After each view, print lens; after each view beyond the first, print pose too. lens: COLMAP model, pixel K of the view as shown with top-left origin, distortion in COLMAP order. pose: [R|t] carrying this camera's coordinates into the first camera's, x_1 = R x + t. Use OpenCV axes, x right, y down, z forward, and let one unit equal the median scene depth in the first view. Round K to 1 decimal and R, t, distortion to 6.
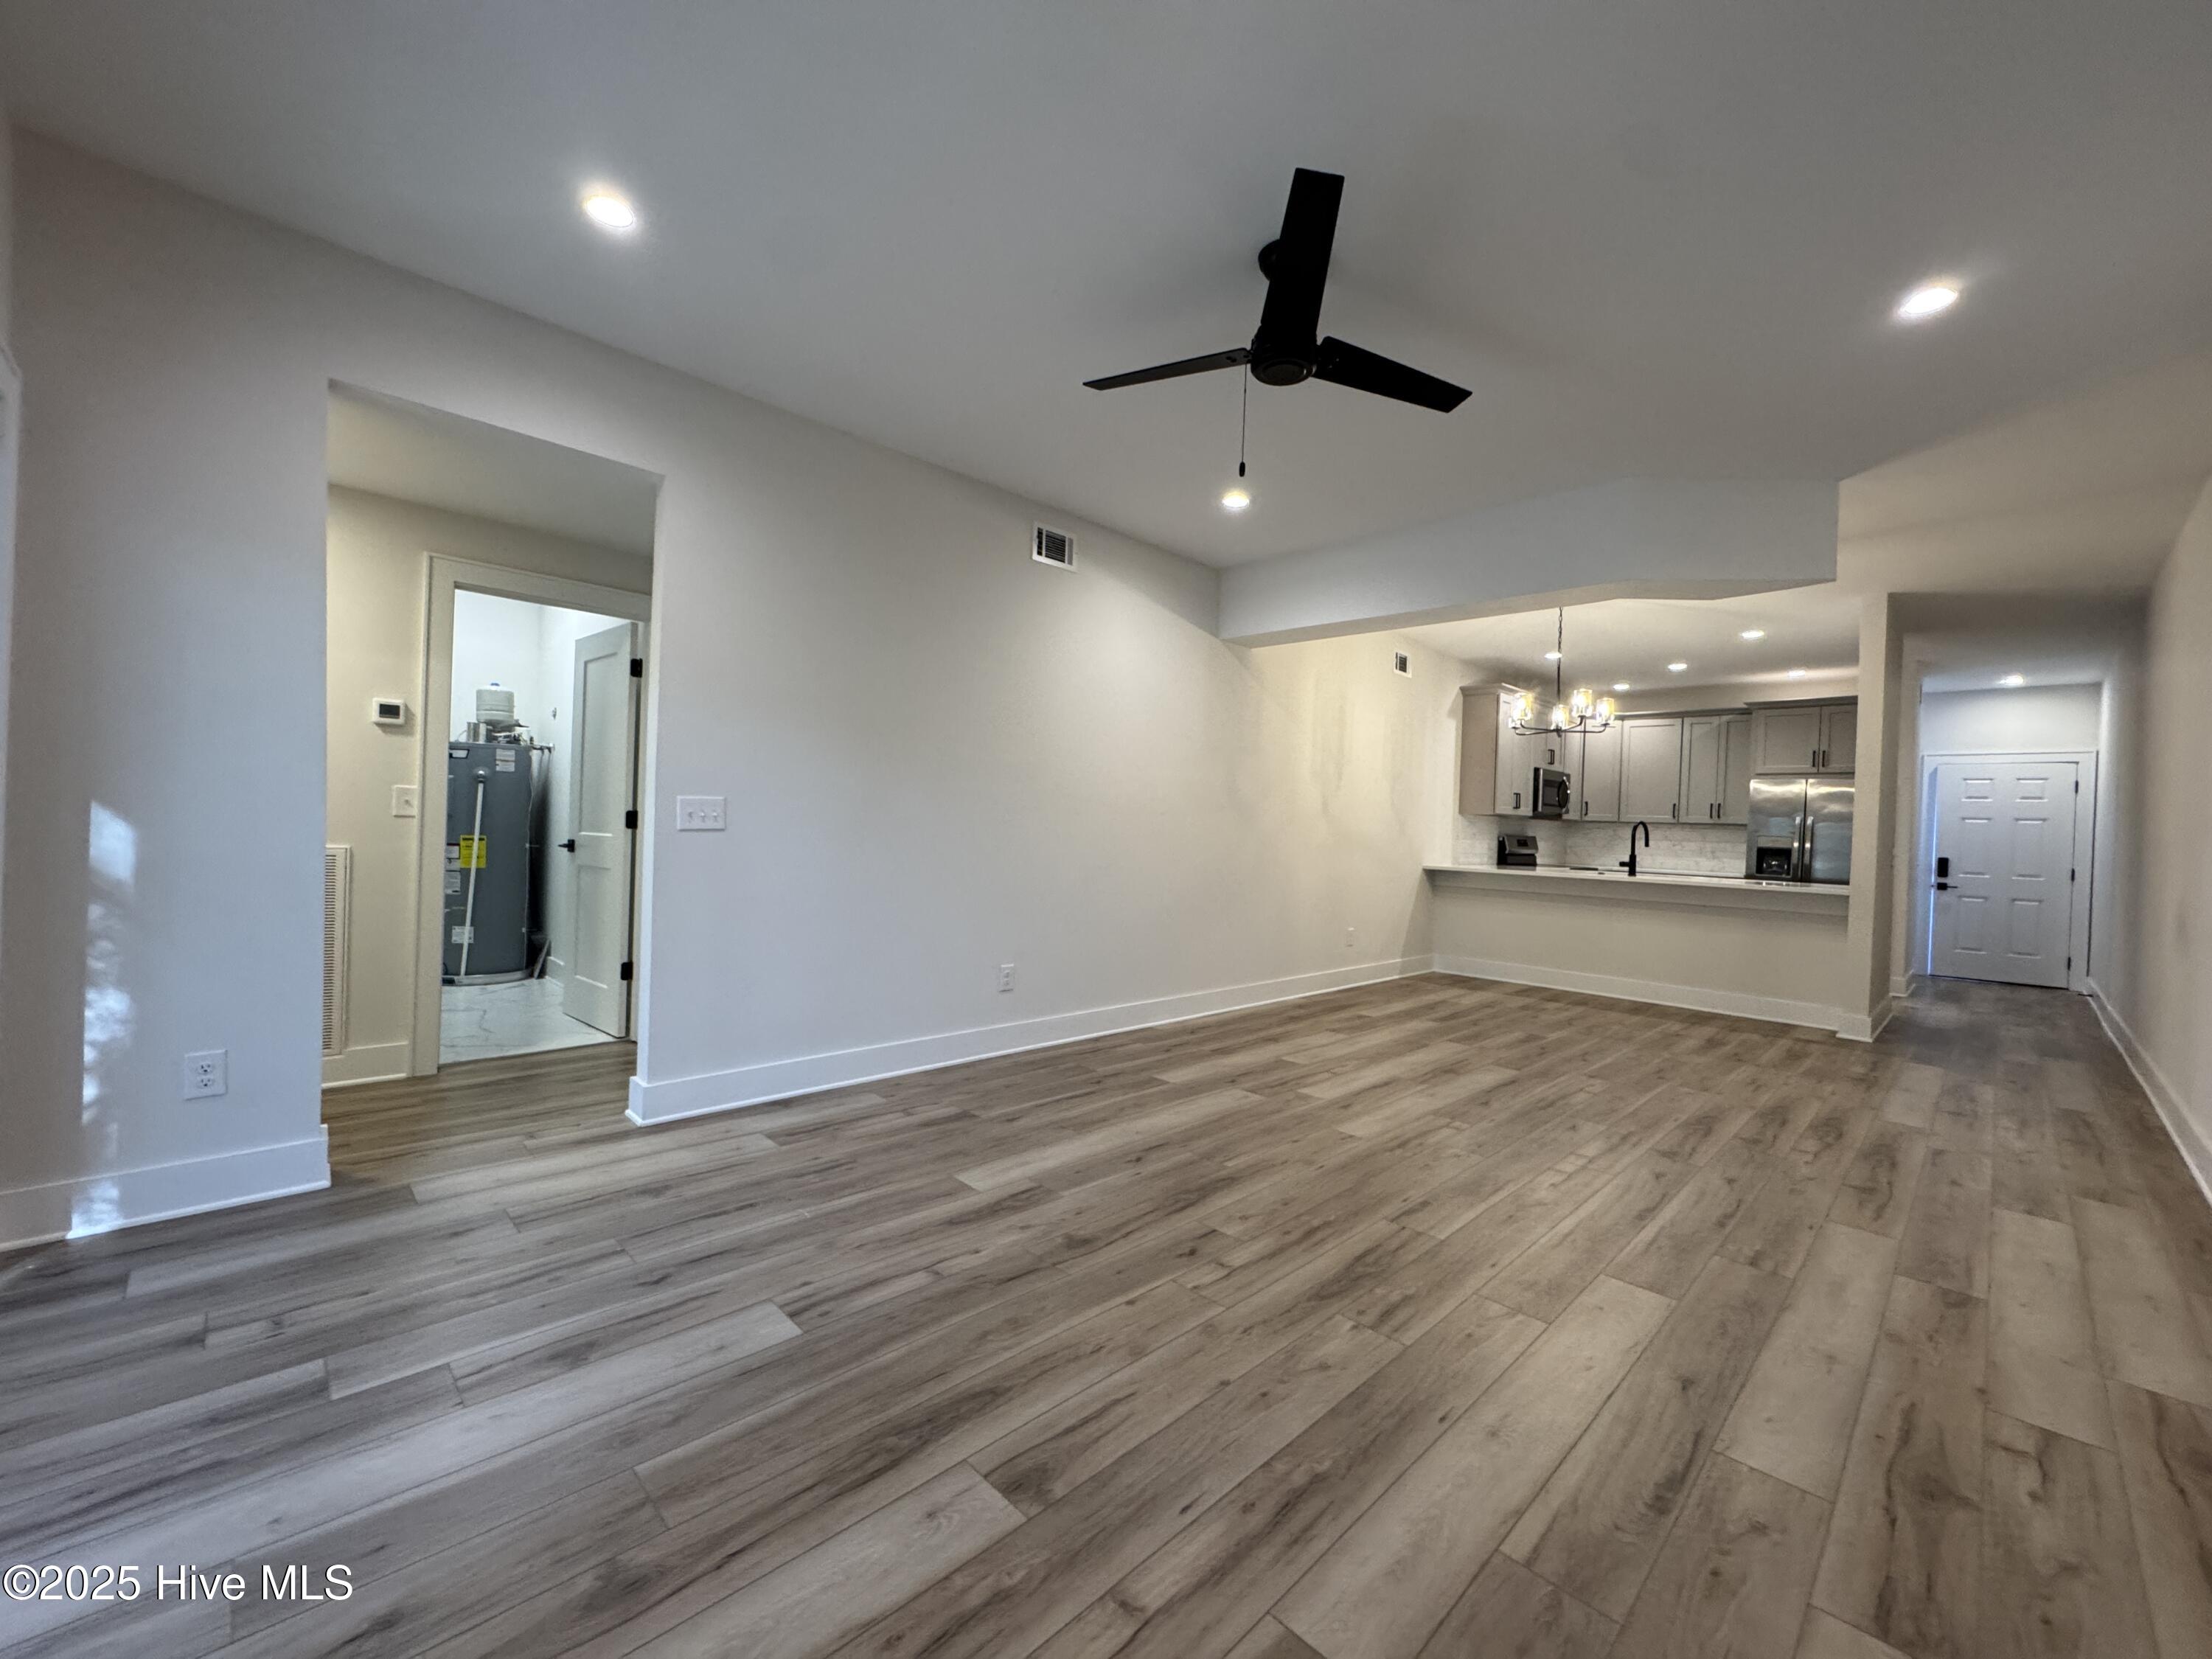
lens RADIAL K [[884.1, 0, 1106.1], [0, 884.1, 831.5], [0, 0, 1]] dist [-0.003189, 0.000168]
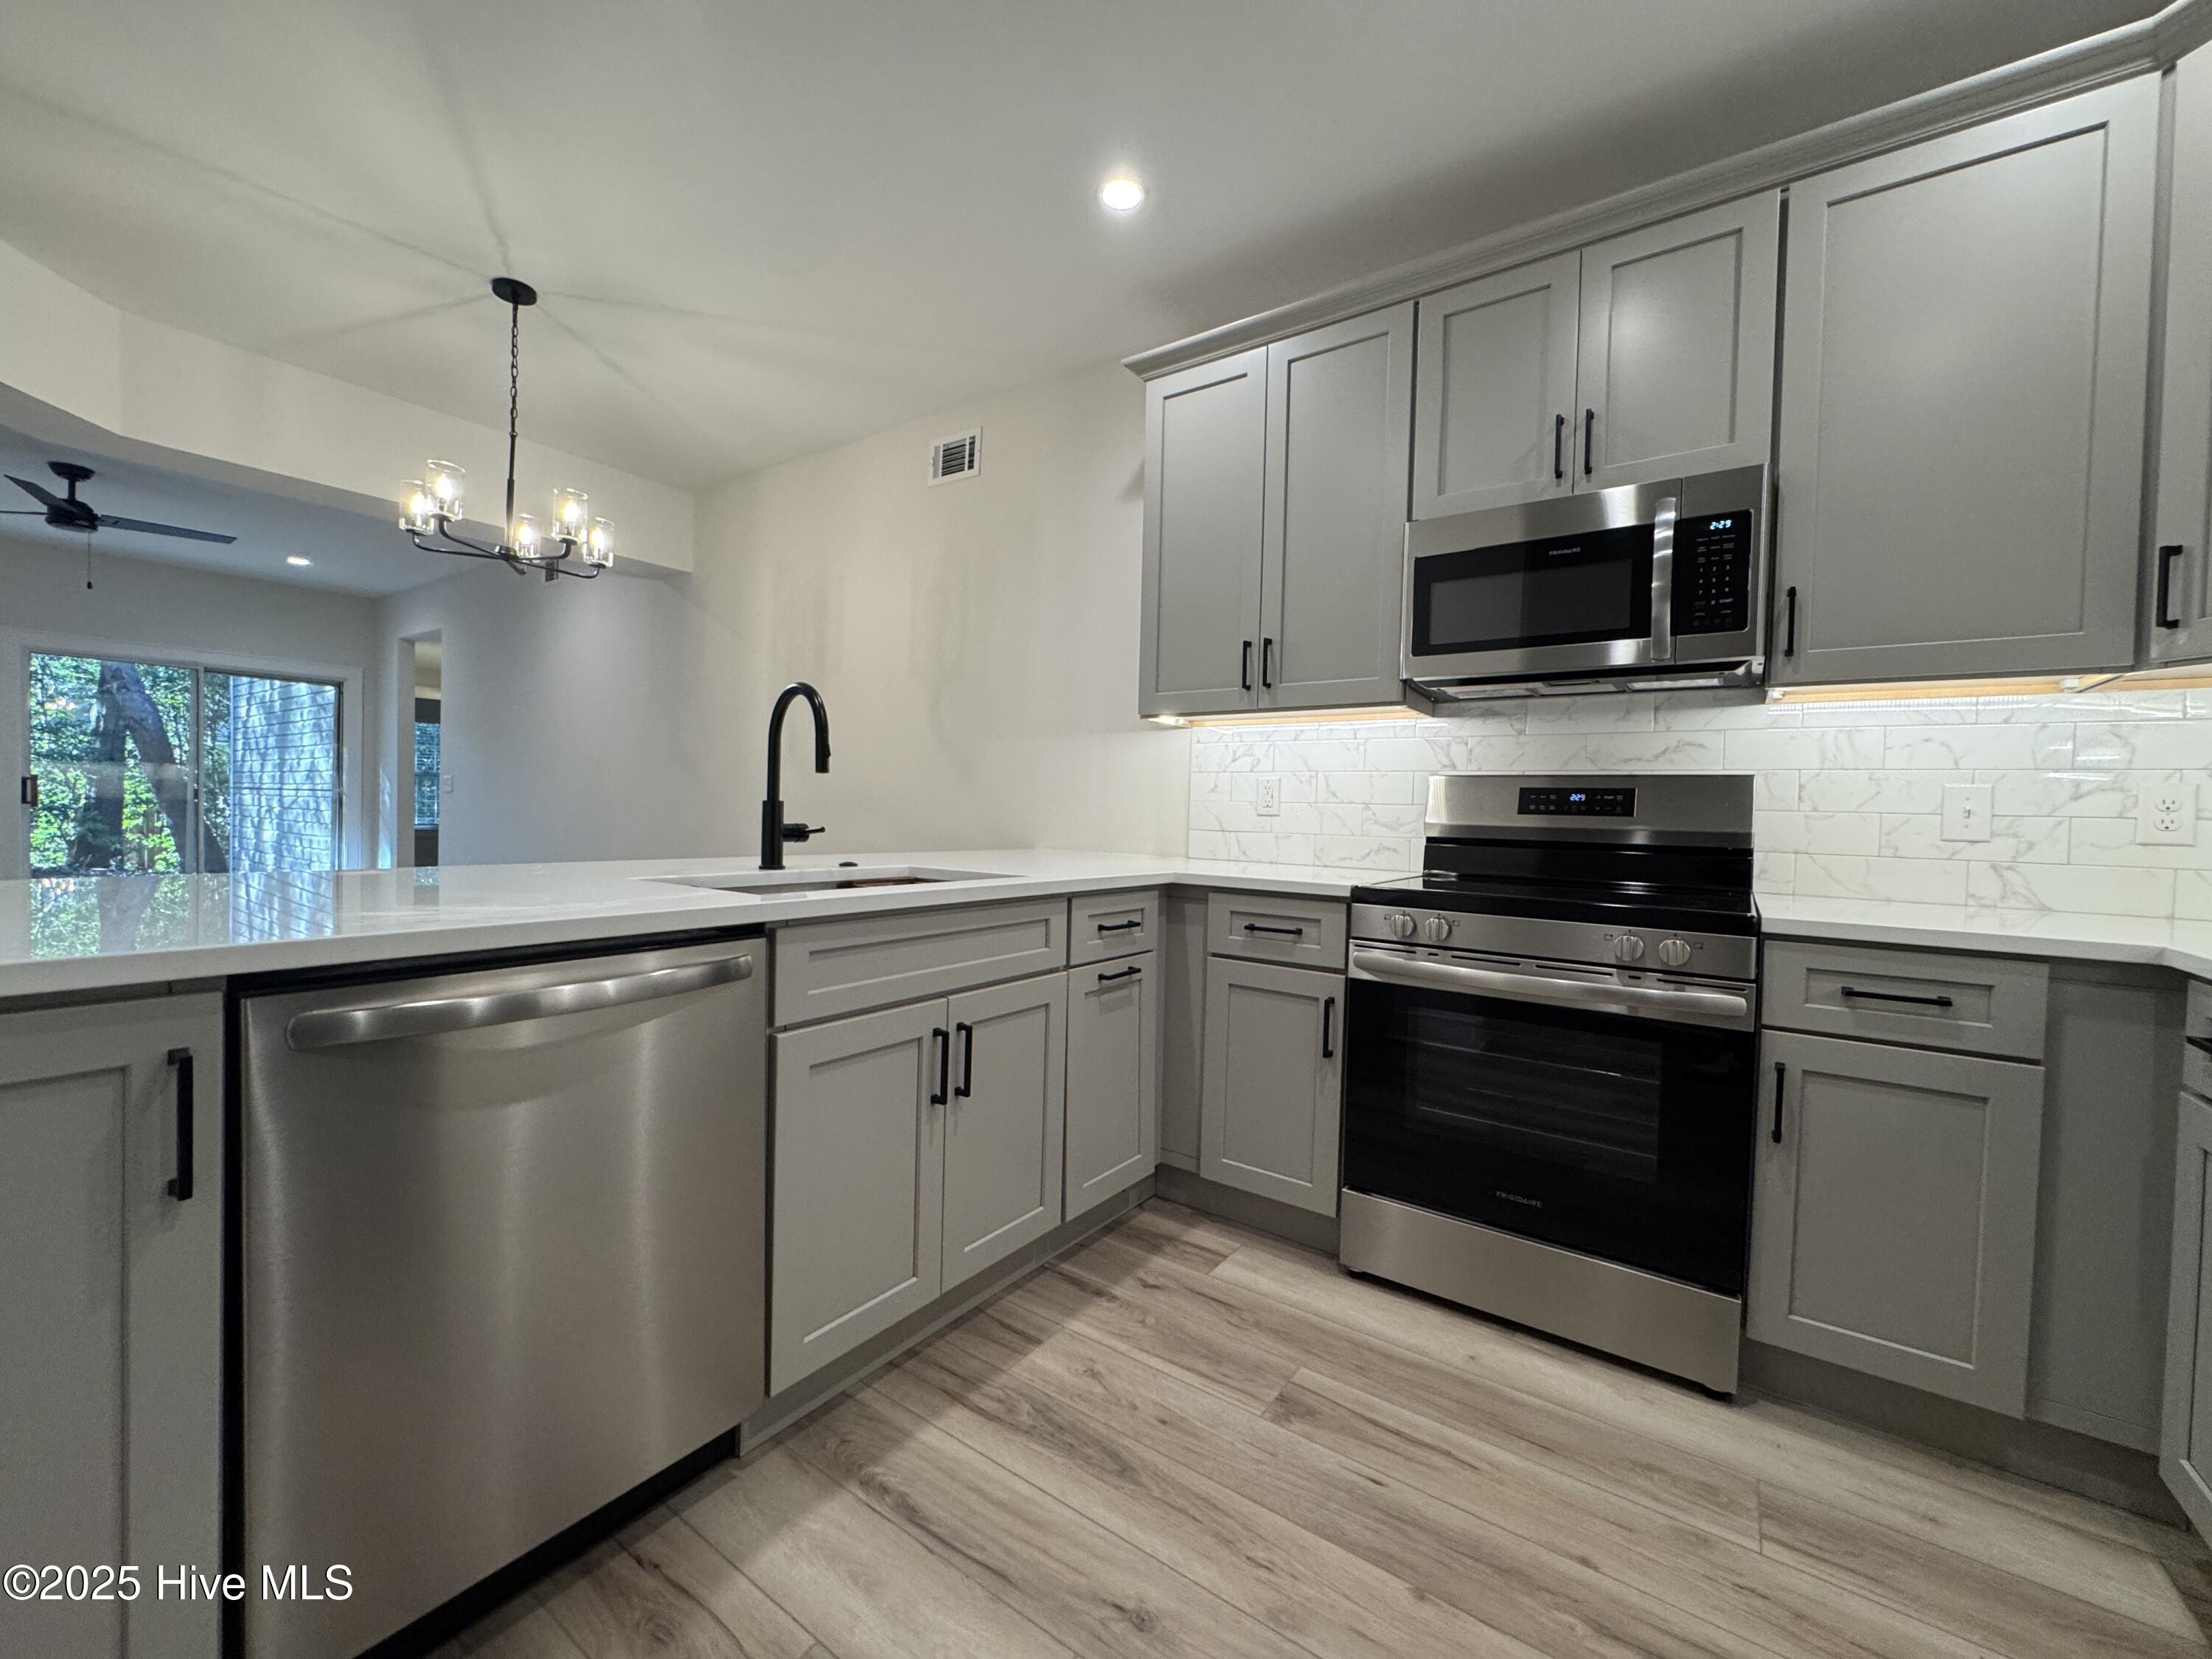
lens RADIAL K [[884.1, 0, 1106.1], [0, 884.1, 831.5], [0, 0, 1]] dist [-0.003189, 0.000168]
pose [[0.182598, -0.008596, -0.983150, 1.701444], [-0.028436, 0.999497, -0.014020, 0.070718], [0.982776, 0.030517, 0.182261, 1.965363]]
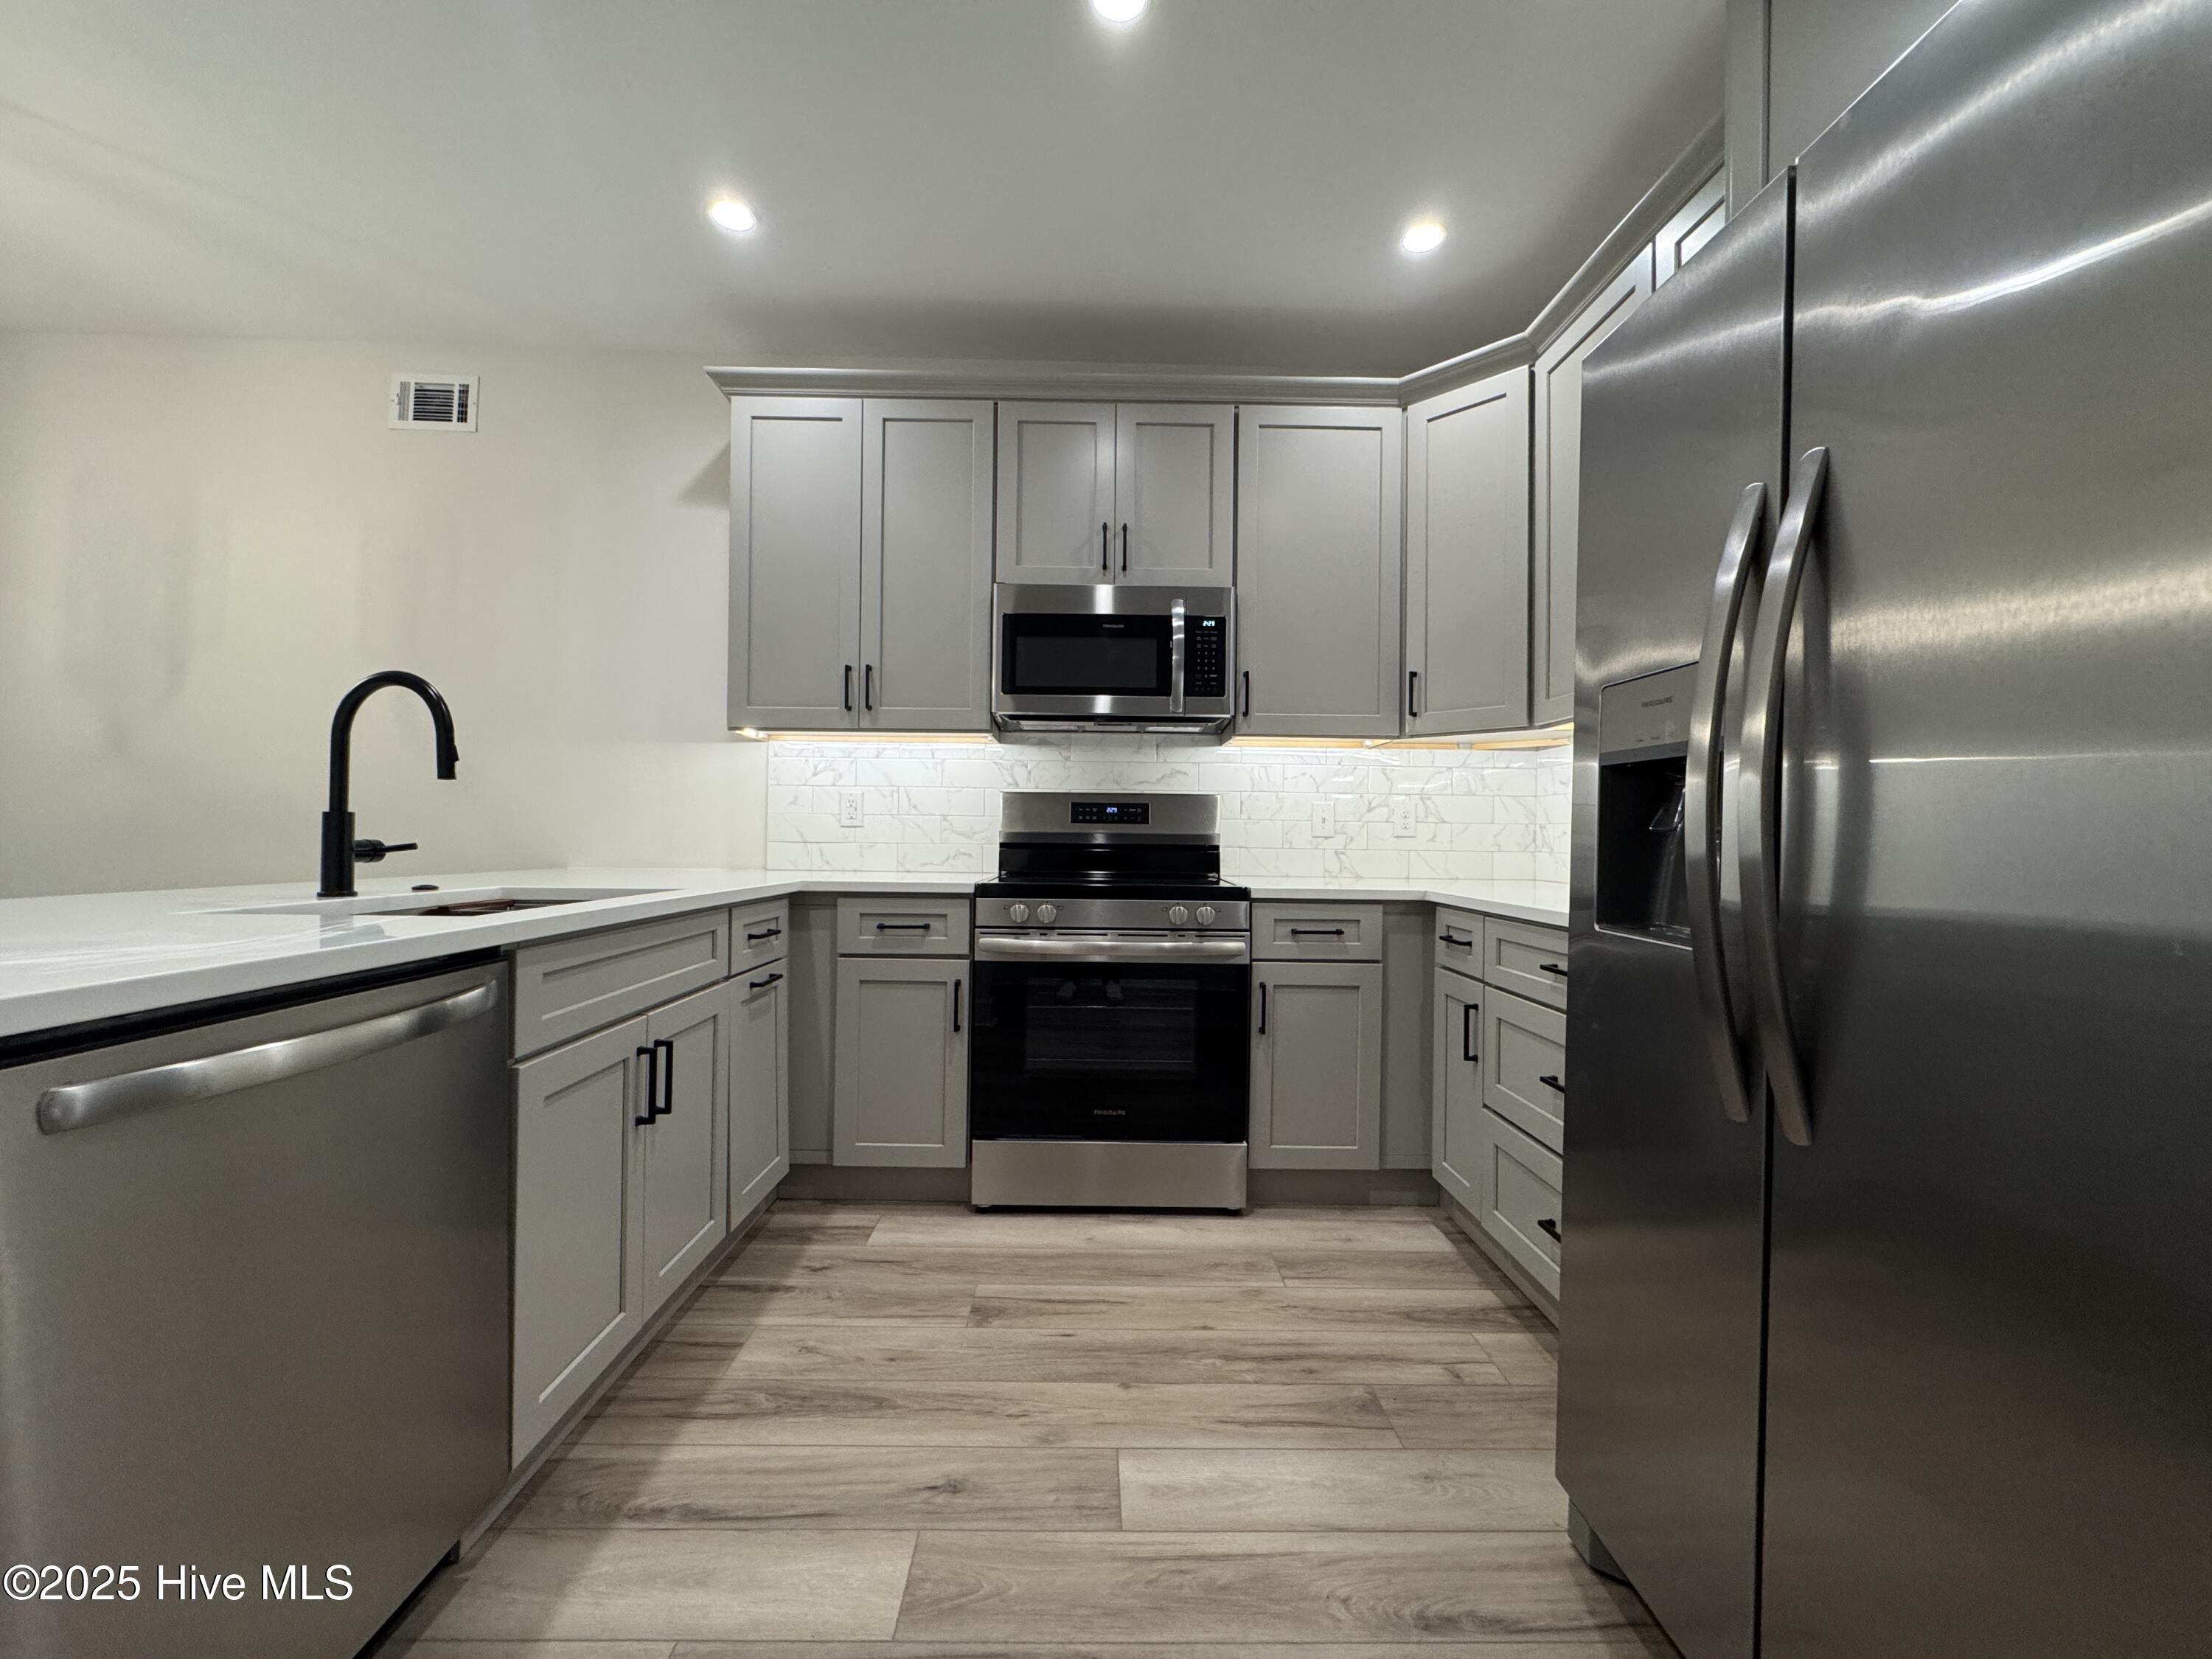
lens RADIAL K [[884.1, 0, 1106.1], [0, 884.1, 831.5], [0, 0, 1]] dist [-0.003189, 0.000168]
pose [[0.727374, -0.031322, -0.685526, 1.710154], [0.007694, 0.999267, -0.037493, 0.079538], [0.686199, 0.021997, 0.727082, 1.799311]]
